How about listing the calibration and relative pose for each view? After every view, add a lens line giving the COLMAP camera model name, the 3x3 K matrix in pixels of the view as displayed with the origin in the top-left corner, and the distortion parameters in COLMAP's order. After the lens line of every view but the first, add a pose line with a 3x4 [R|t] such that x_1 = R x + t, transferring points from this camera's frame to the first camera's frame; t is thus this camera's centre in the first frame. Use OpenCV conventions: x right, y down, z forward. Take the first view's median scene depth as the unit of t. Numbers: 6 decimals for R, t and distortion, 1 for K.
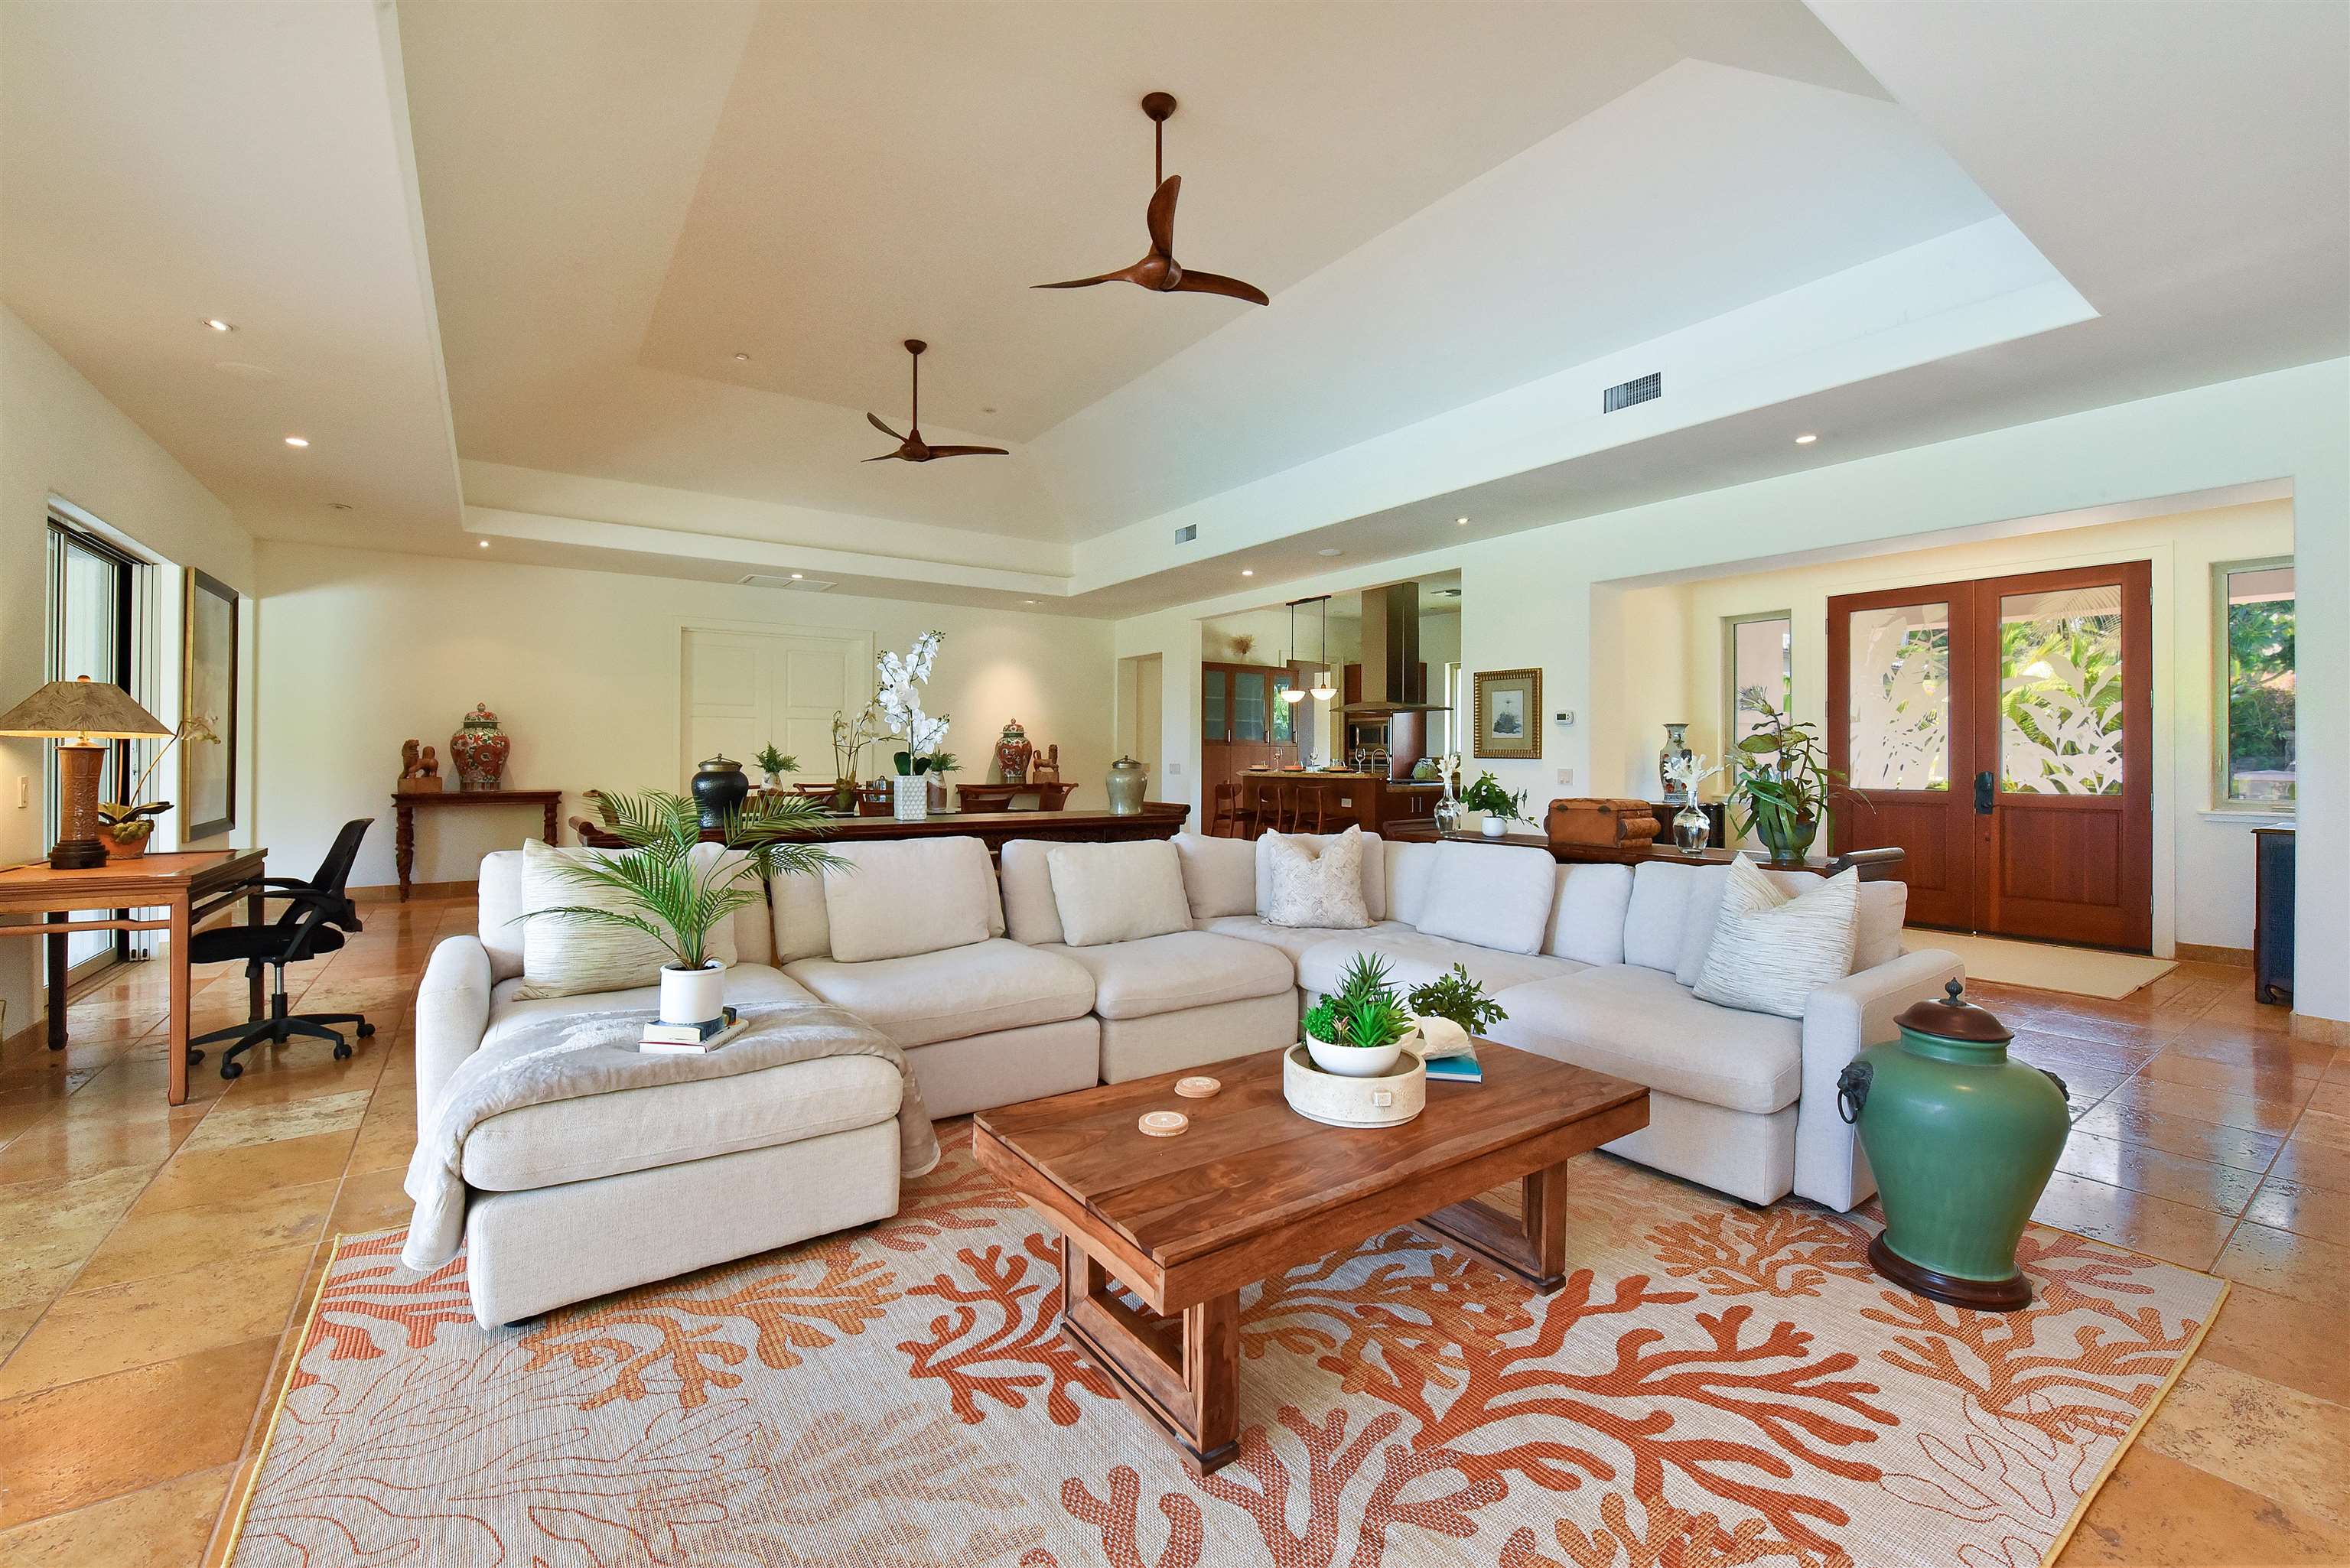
lens RADIAL K [[974.7, 0, 1153.4], [0, 974.7, 750.2], [0, 0, 1]] dist [-0.018504, -0.000294]
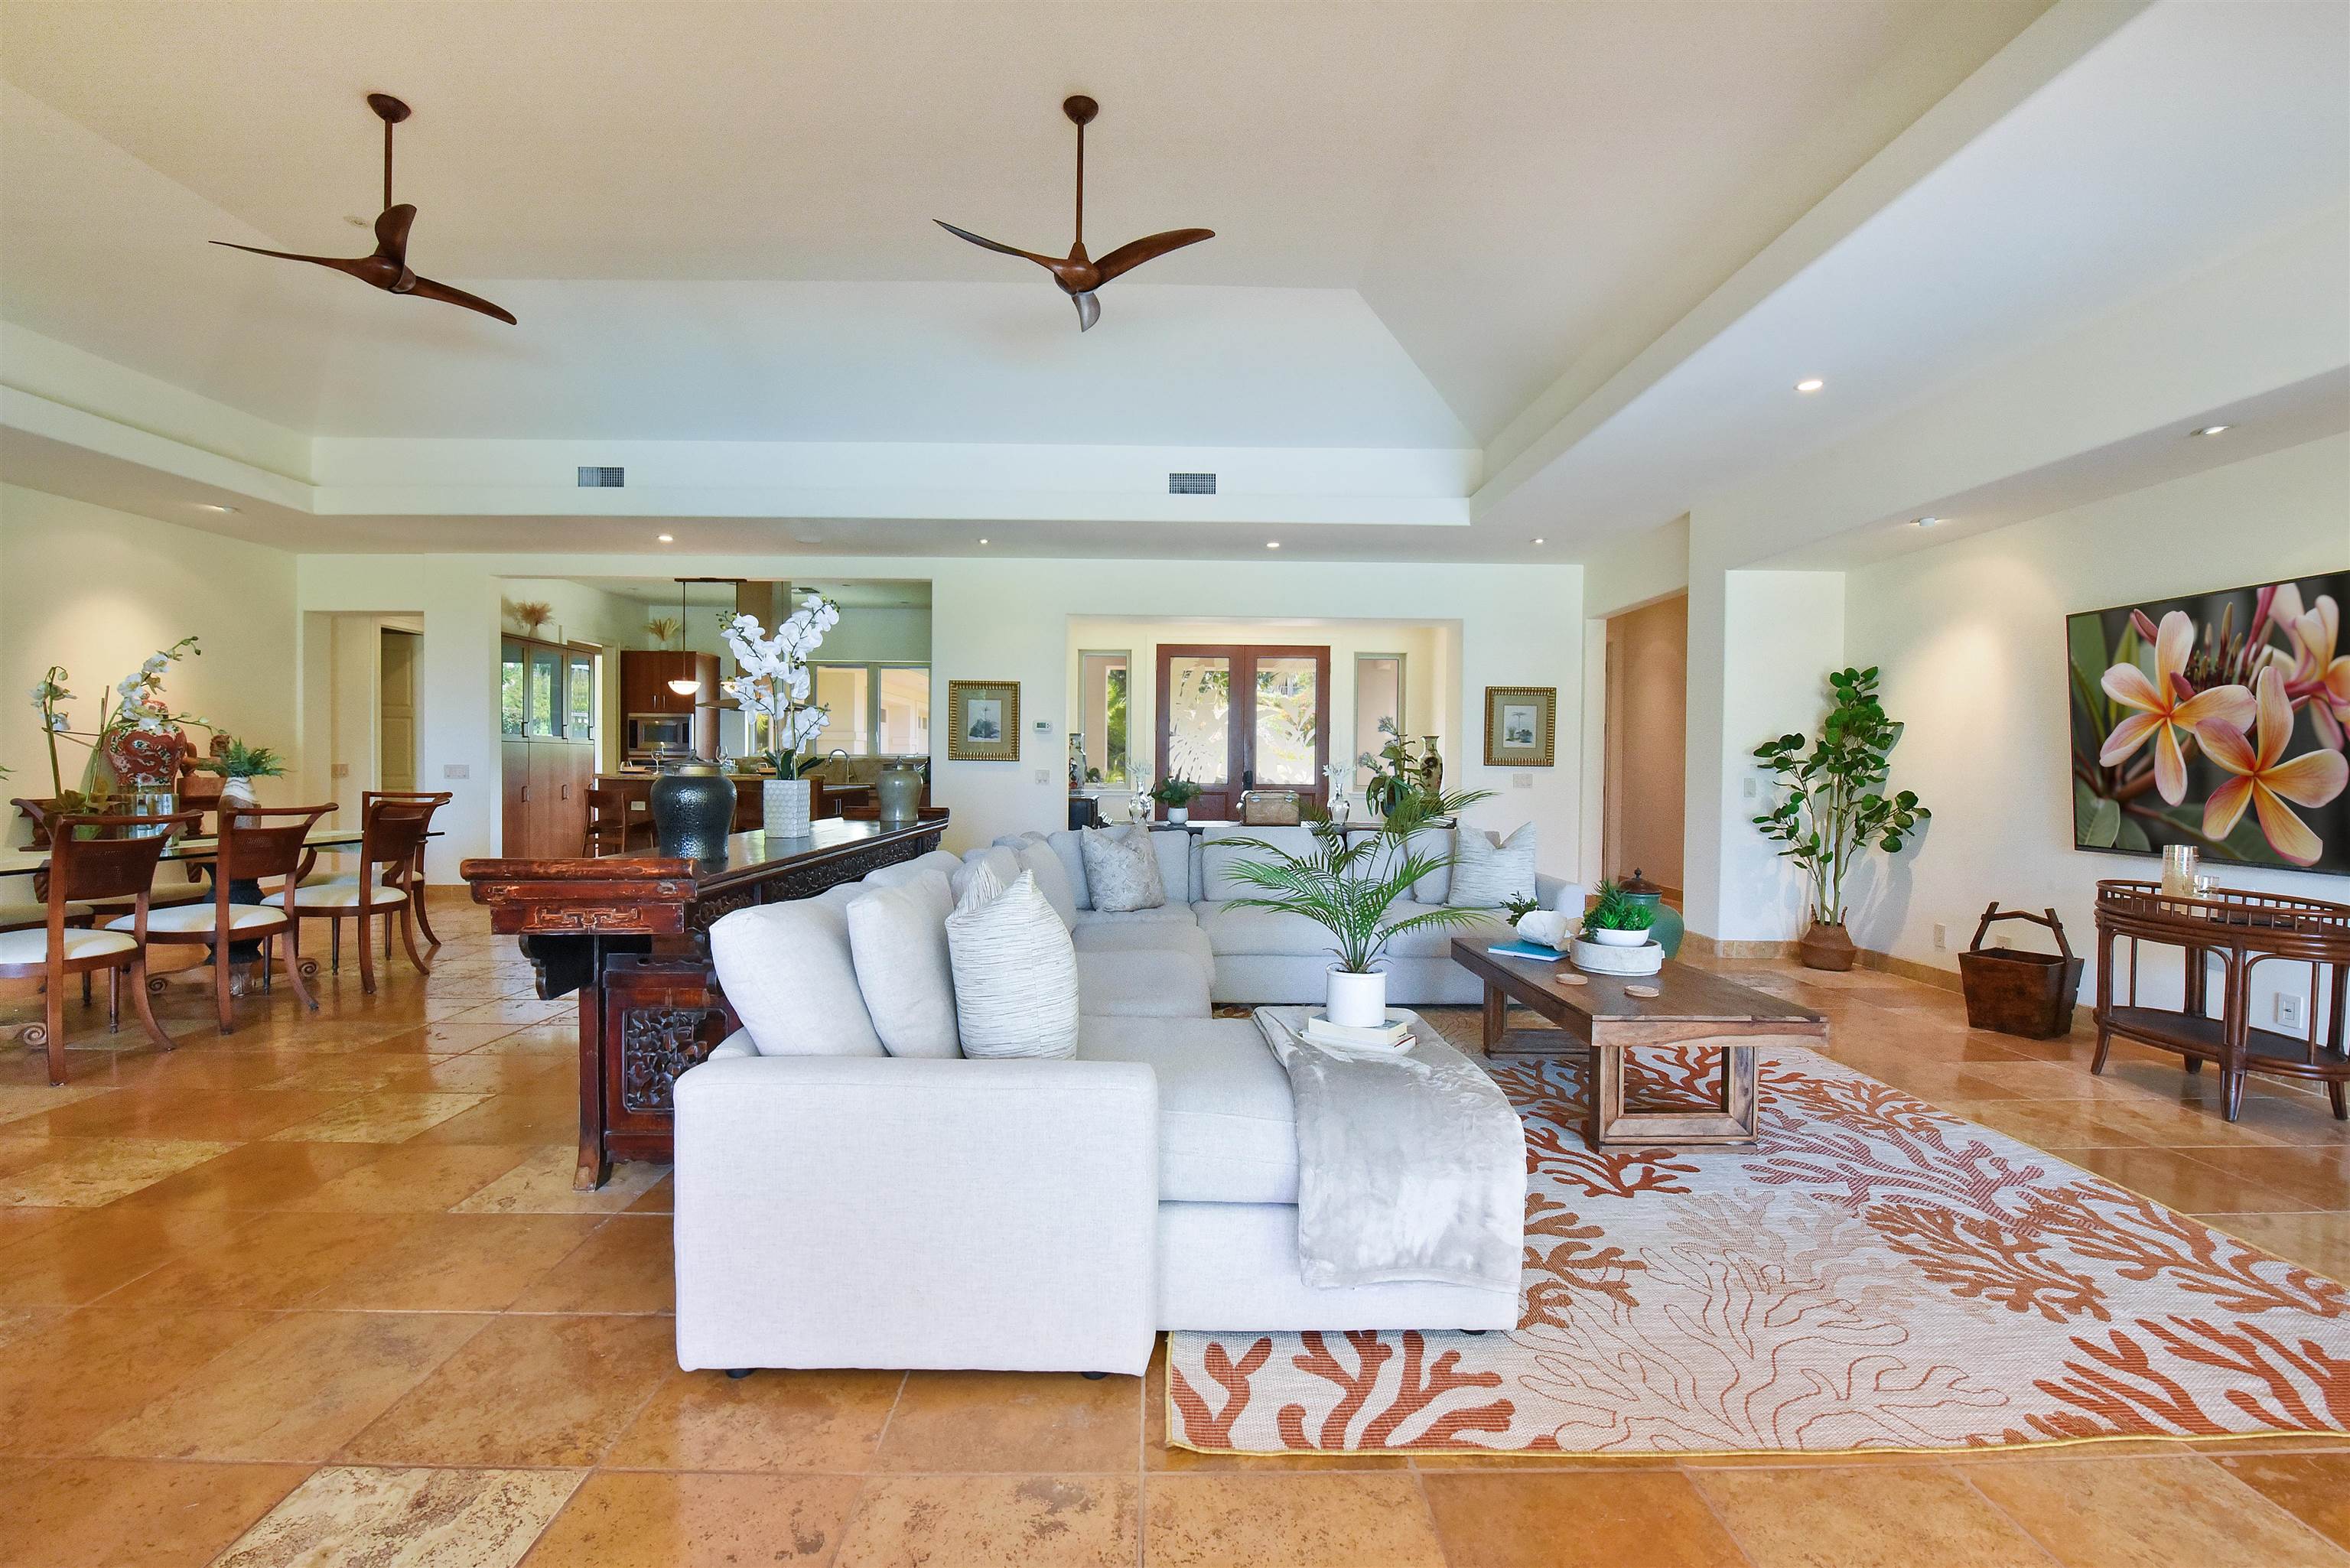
lens RADIAL K [[986.8, 0, 1175.0], [0, 986.8, 784.0], [0, 0, 1]] dist [-0.016437, 0.000231]
pose [[0.555790, -0.014927, 0.831189, -0.736199], [-0.012396, 0.999579, 0.026240, 0.004671], [-0.831231, -0.024888, 0.555370, 0.314011]]
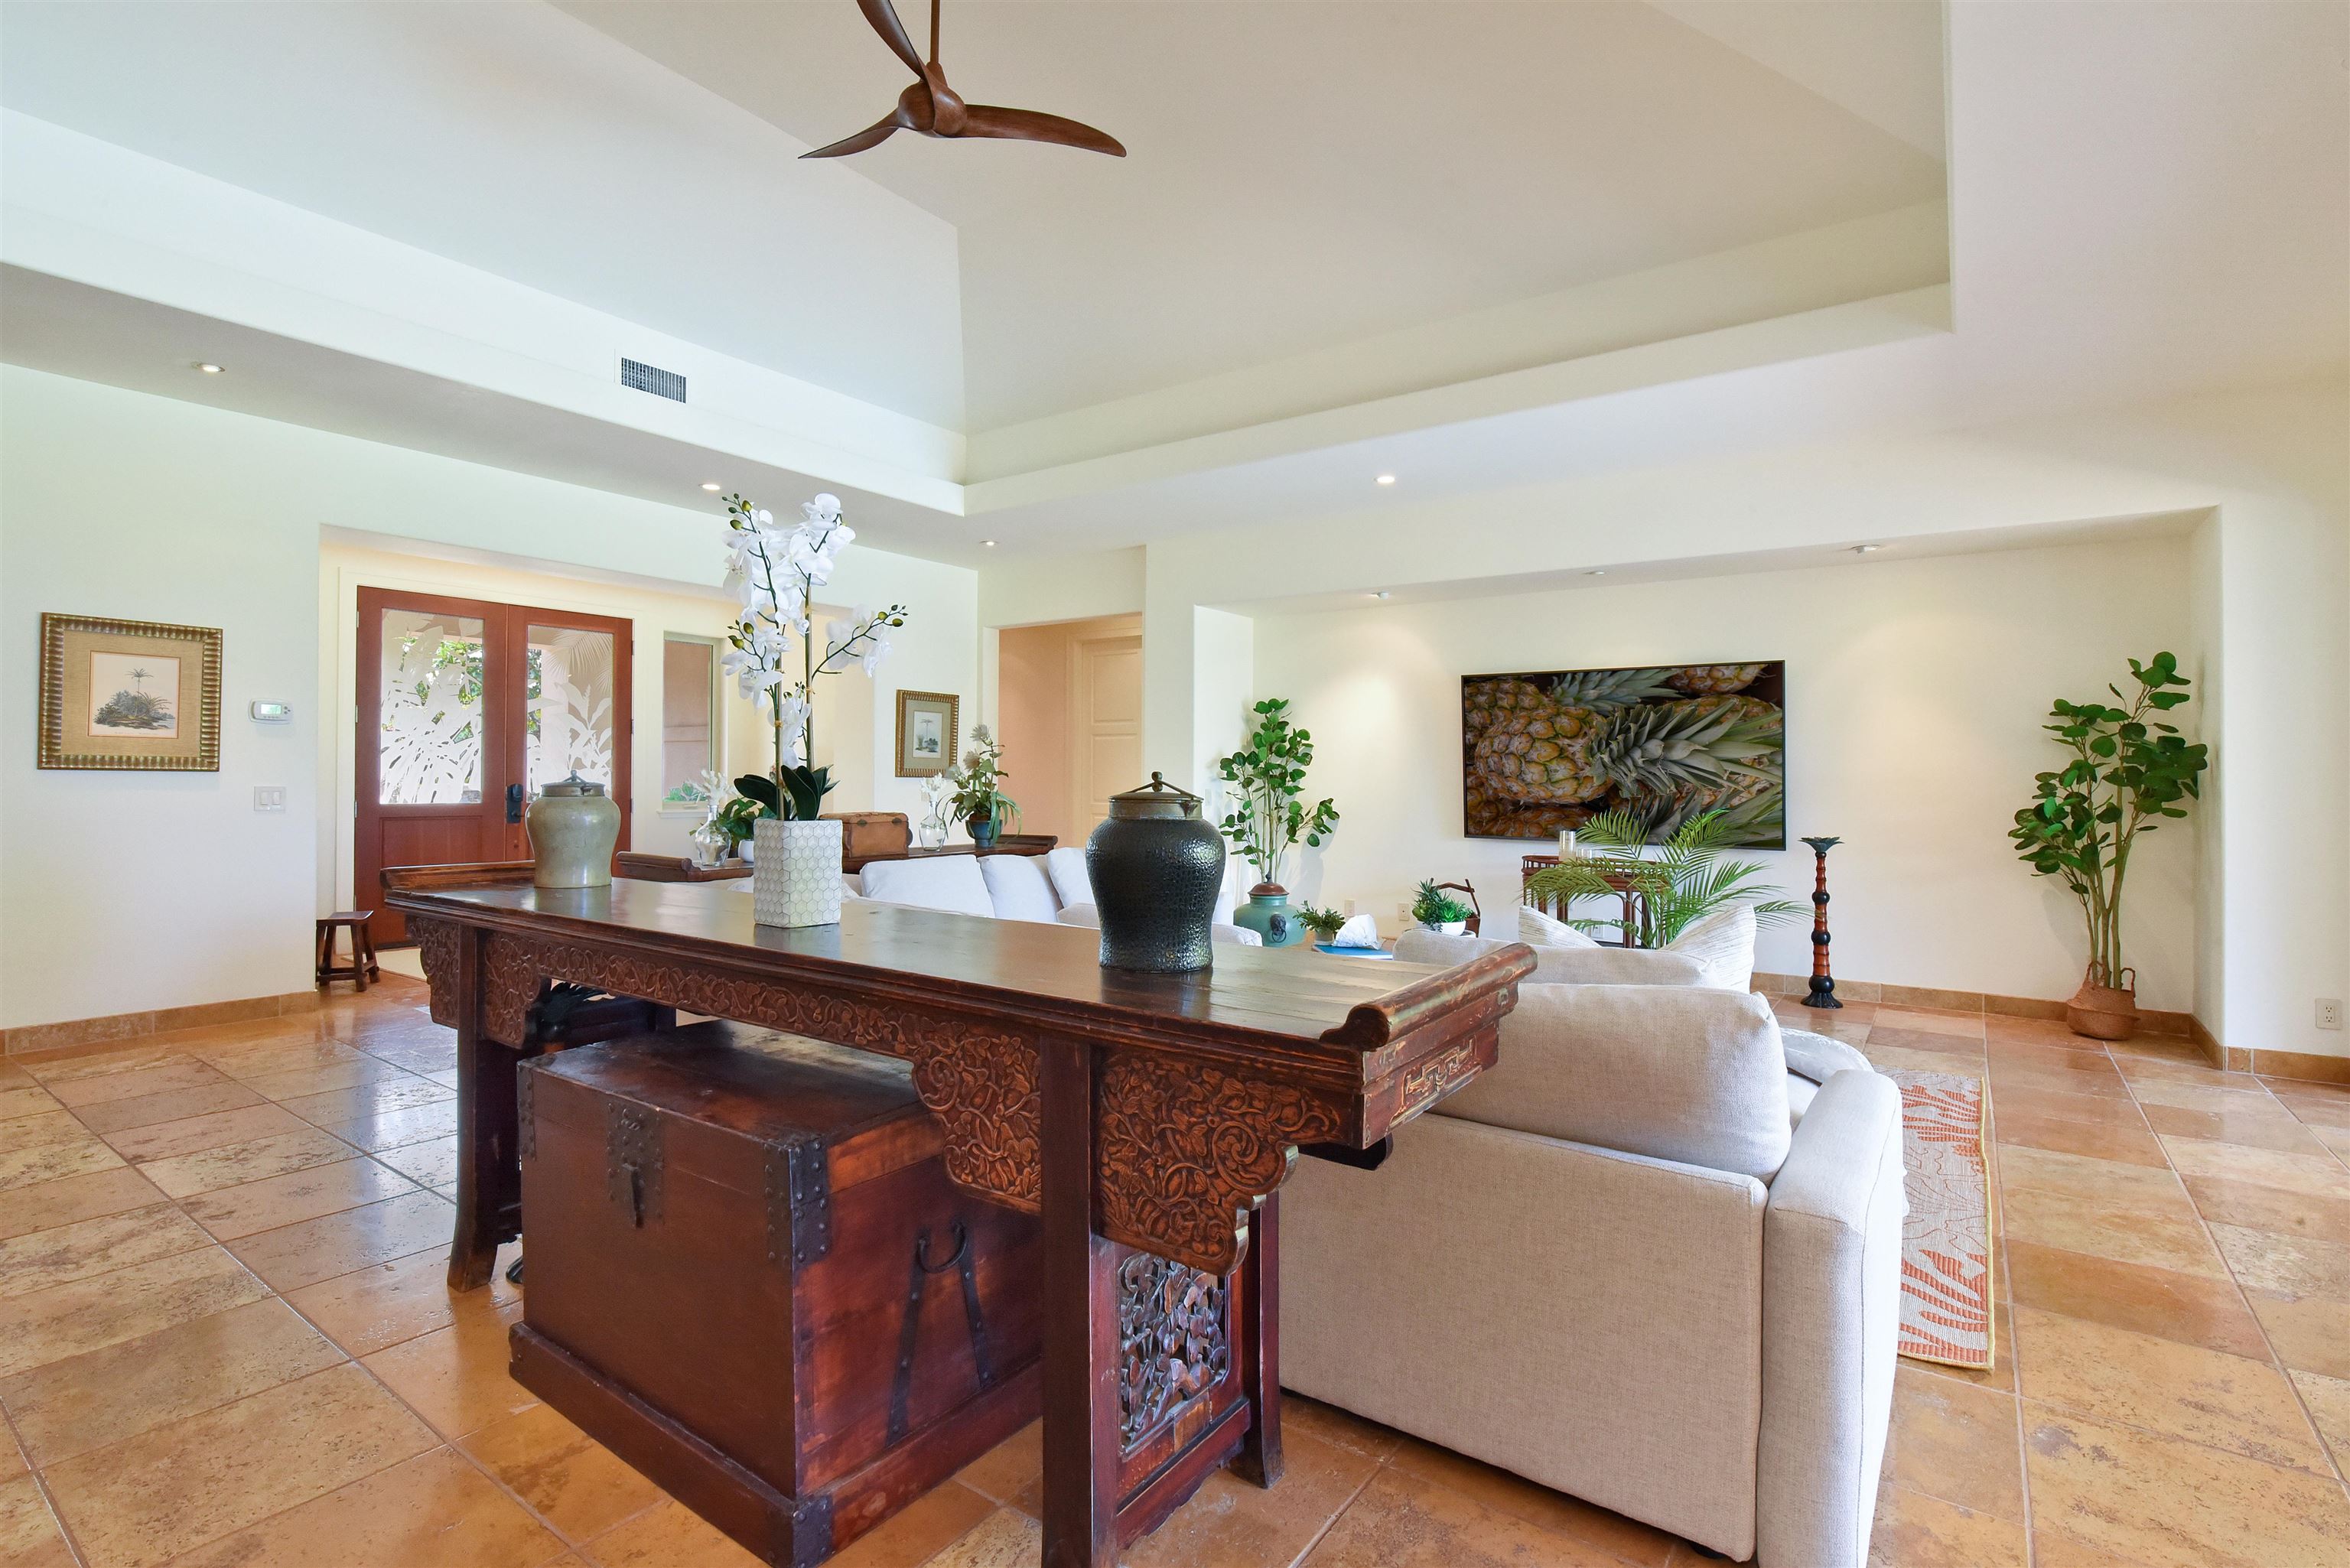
lens RADIAL K [[1083.2, 0, 1175.0], [0, 1083.2, 784.0], [0, 0, 1]] dist [-0.002182, -0.000377]
pose [[-0.338000, -0.011841, 0.941072, -0.764142], [-0.015974, 0.999849, 0.006844, 0.003133], [-0.941011, -0.012719, -0.338138, 1.021321]]
